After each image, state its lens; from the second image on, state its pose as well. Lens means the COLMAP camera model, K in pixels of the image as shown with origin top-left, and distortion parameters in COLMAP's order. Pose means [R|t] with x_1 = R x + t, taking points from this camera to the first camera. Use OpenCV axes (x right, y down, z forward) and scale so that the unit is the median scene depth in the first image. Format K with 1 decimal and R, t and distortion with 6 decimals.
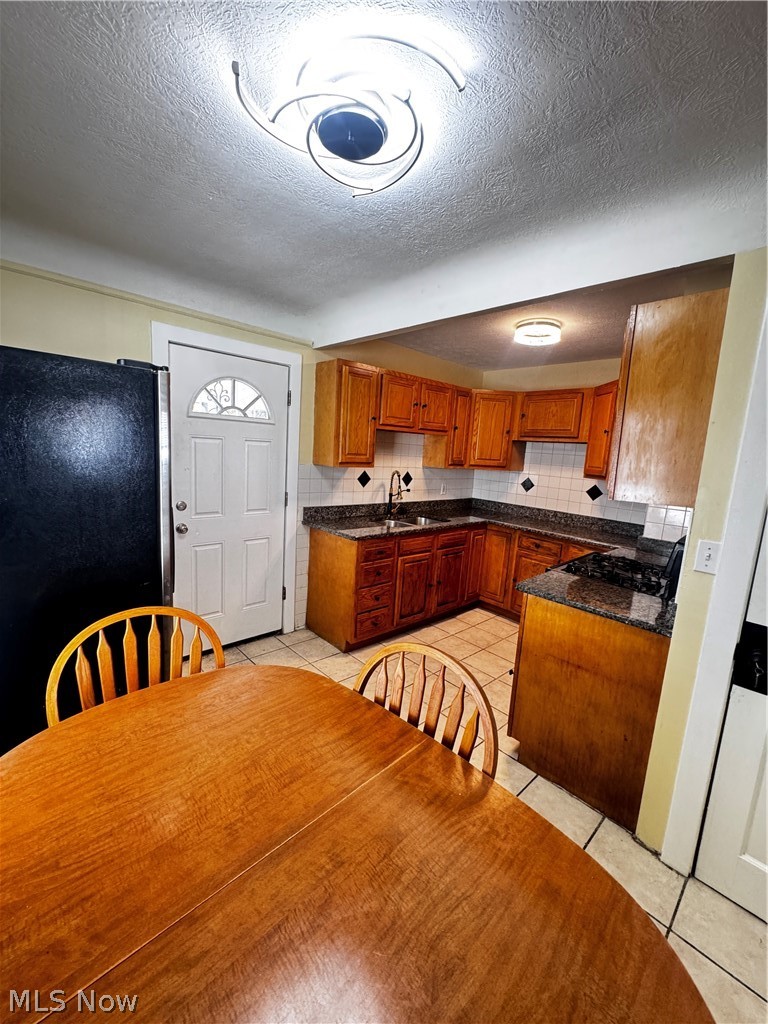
lens RADIAL K [[414.1, 0, 382.7], [0, 414.1, 510.0], [0, 0, 1]] dist [-0.003215, -0.000309]
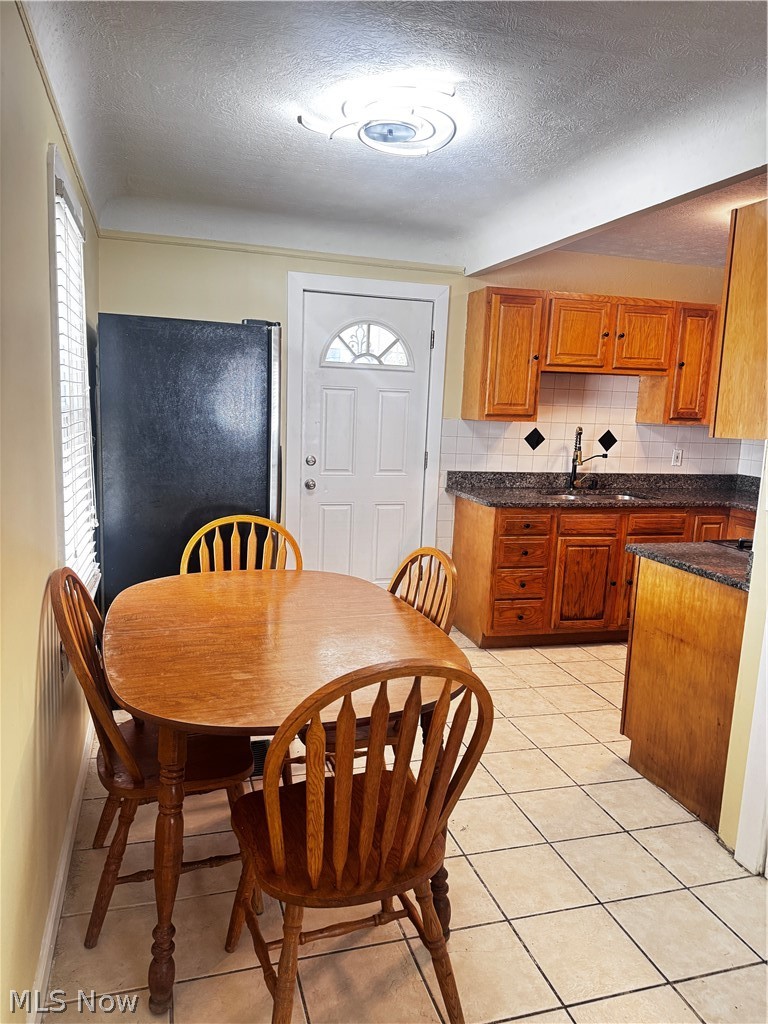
lens RADIAL K [[711.1, 0, 379.7], [0, 711.1, 518.8], [0, 0, 1]] dist [0.130616, -0.190448]
pose [[0.895543, 0.046282, -0.442562, 0.369478], [-0.050008, 0.998744, 0.003253, 0.104313], [0.442156, 0.019219, 0.896732, -0.383638]]
